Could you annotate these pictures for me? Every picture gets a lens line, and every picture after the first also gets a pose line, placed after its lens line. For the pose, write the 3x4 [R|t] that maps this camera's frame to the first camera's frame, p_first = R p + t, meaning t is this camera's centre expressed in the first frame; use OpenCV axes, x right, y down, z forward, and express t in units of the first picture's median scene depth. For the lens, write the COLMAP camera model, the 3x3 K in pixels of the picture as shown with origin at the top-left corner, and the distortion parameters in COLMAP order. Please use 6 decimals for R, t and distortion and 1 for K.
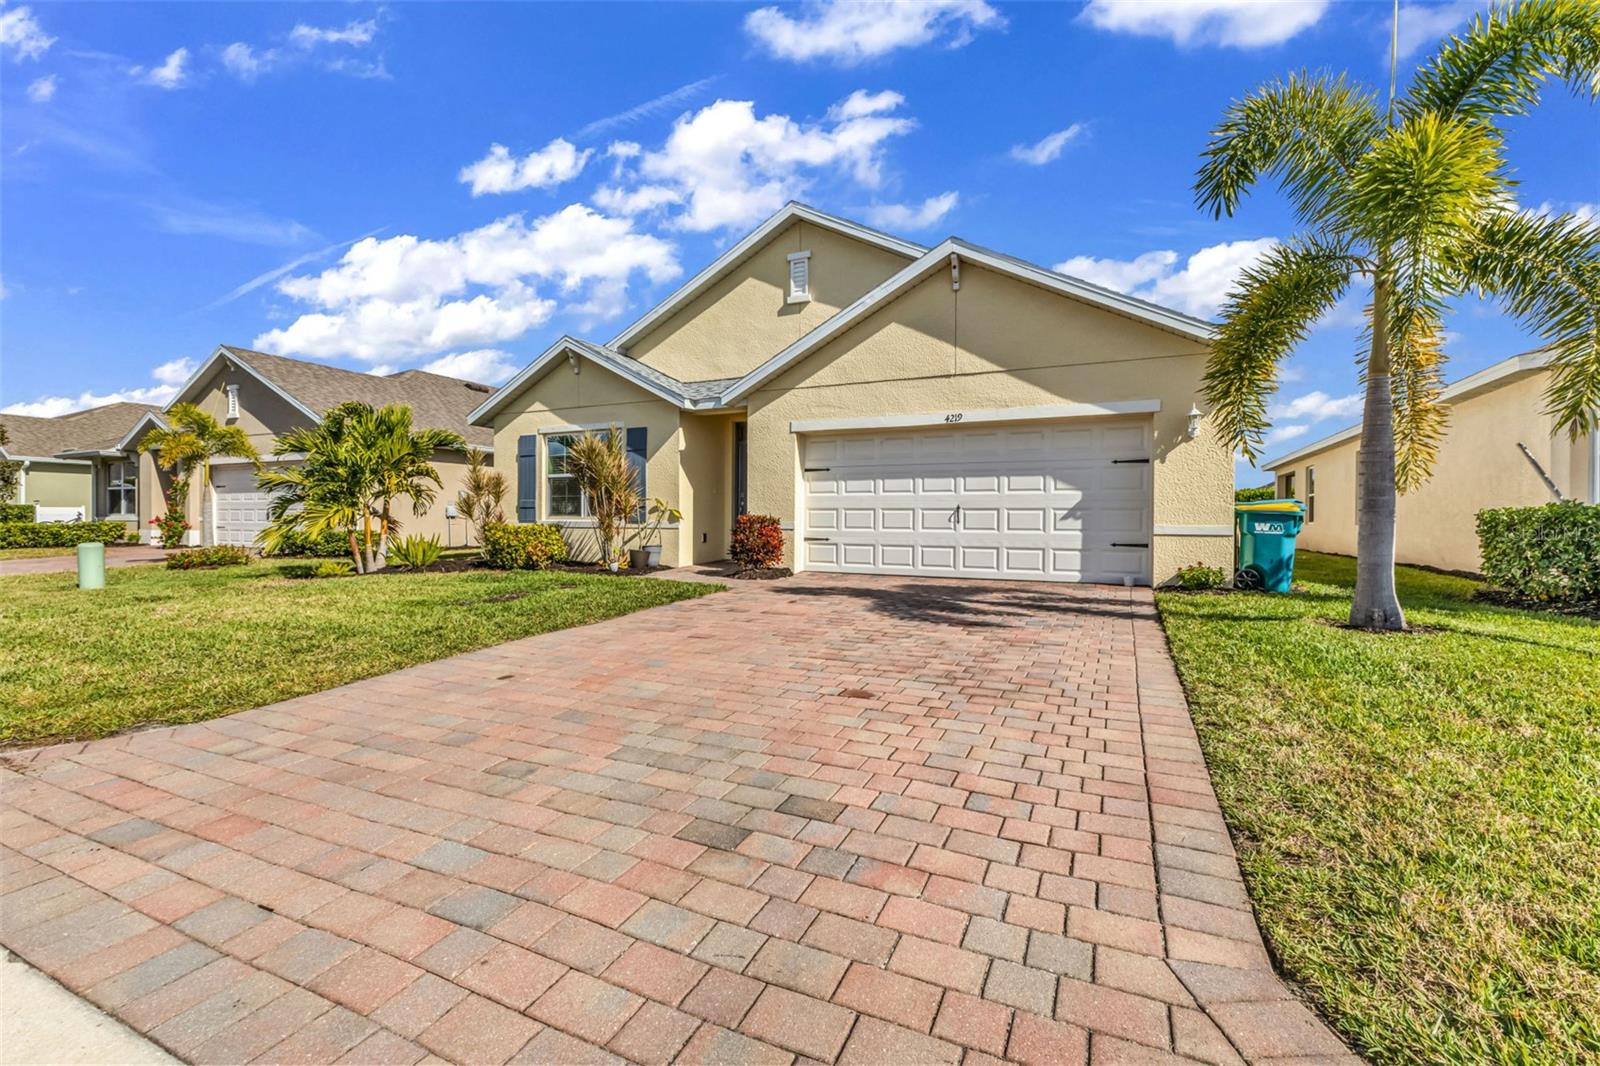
lens RADIAL K [[686.0, 0, 800.0], [0, 686.0, 531.9], [0, 0, 1]] dist [0.006654, 0.001035]
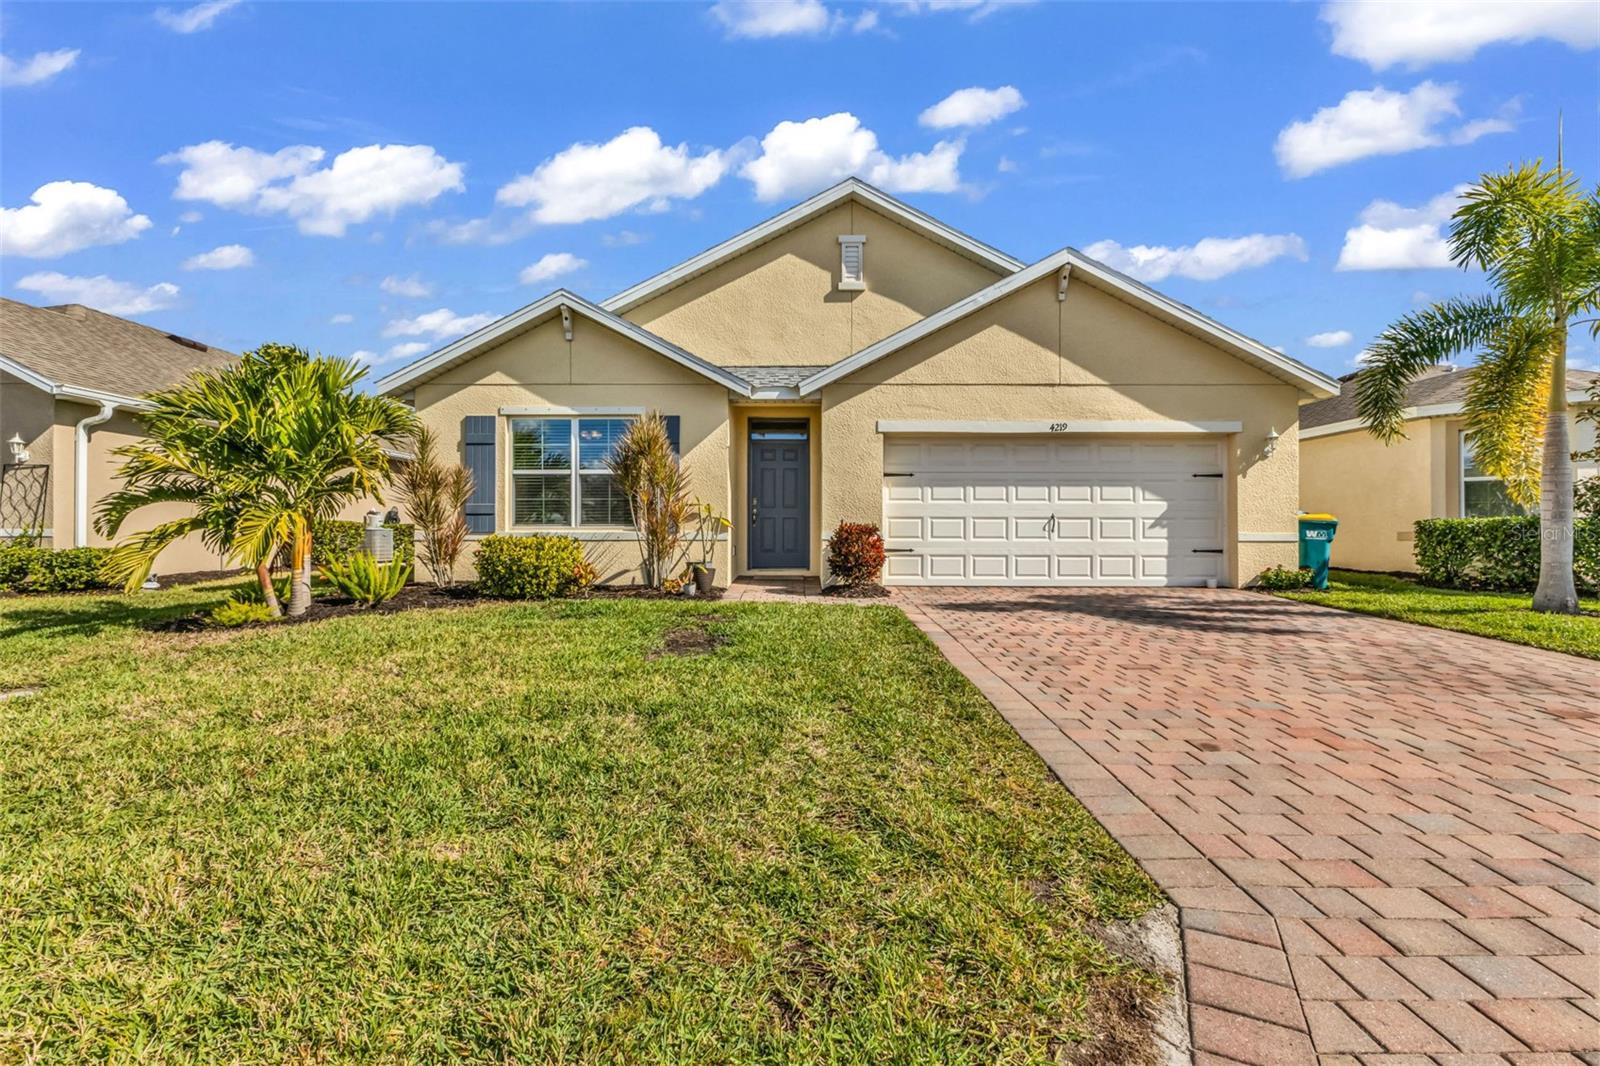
lens RADIAL K [[686.0, 0, 801.9], [0, 686.0, 529.5], [0, 0, 1]] dist [0.006654, 0.001035]
pose [[0.905369, -0.004306, 0.424604, -0.499401], [0.010168, 0.999882, -0.011540, -0.008126], [-0.424504, 0.014765, 0.905306, 0.233135]]
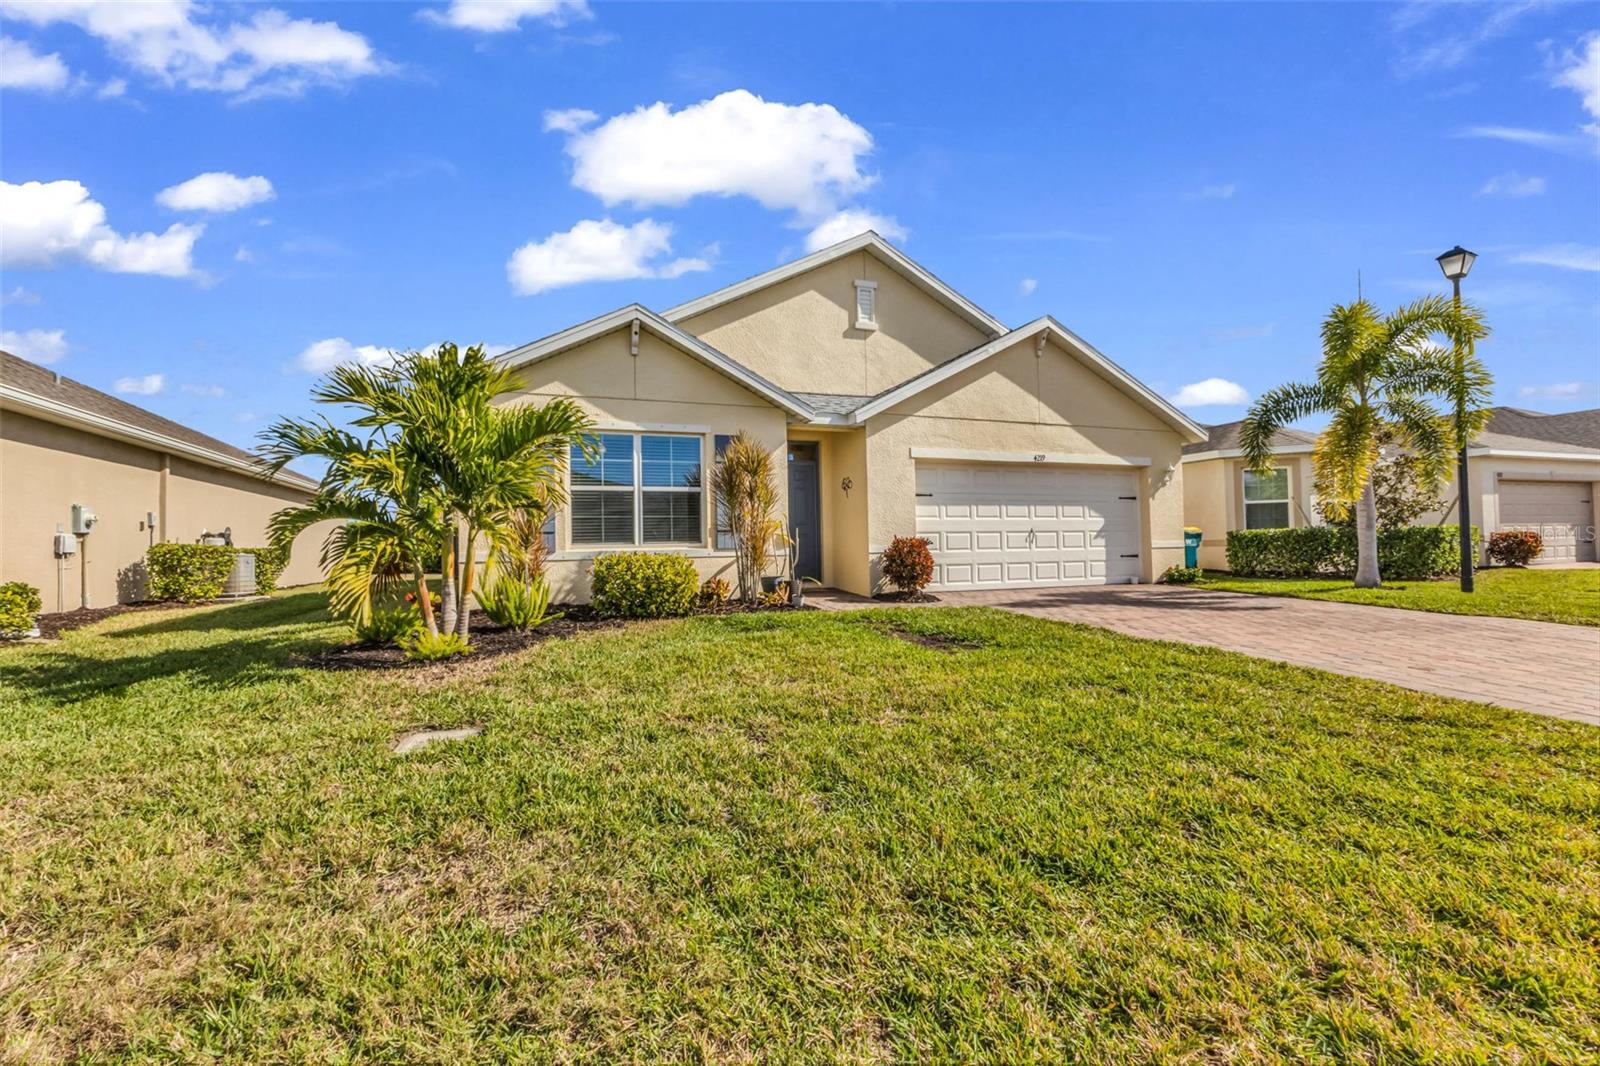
lens RADIAL K [[686.0, 0, 801.9], [0, 686.0, 527.1], [0, 0, 1]] dist [0.006654, 0.001035]
pose [[0.692780, 0.003158, 0.721142, -0.889115], [0.030729, 0.998953, -0.033895, -0.011391], [-0.720494, 0.045642, 0.691957, 0.421460]]
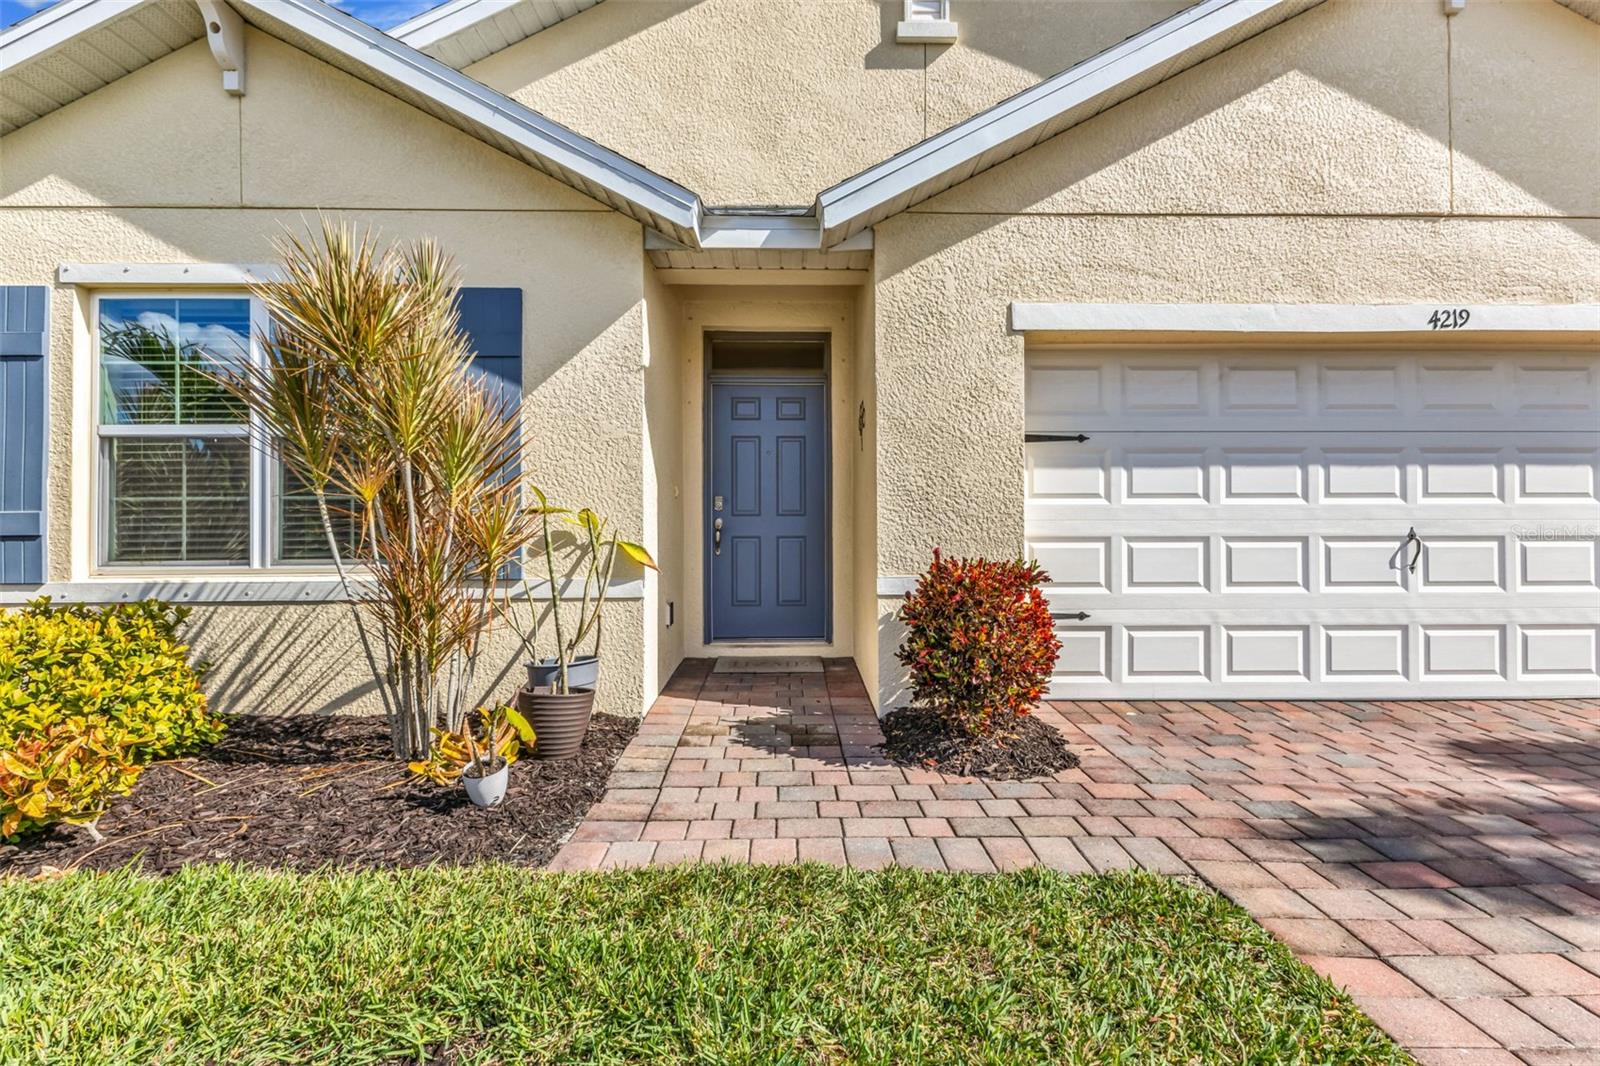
lens RADIAL K [[686.0, 0, 807.3], [0, 686.0, 532.3], [0, 0, 1]] dist [0.006654, 0.001035]
pose [[0.893188, -0.007700, 0.449617, -0.284565], [0.015587, 0.999783, -0.013843, -0.034951], [-0.449413, 0.019372, 0.893114, 0.740709]]
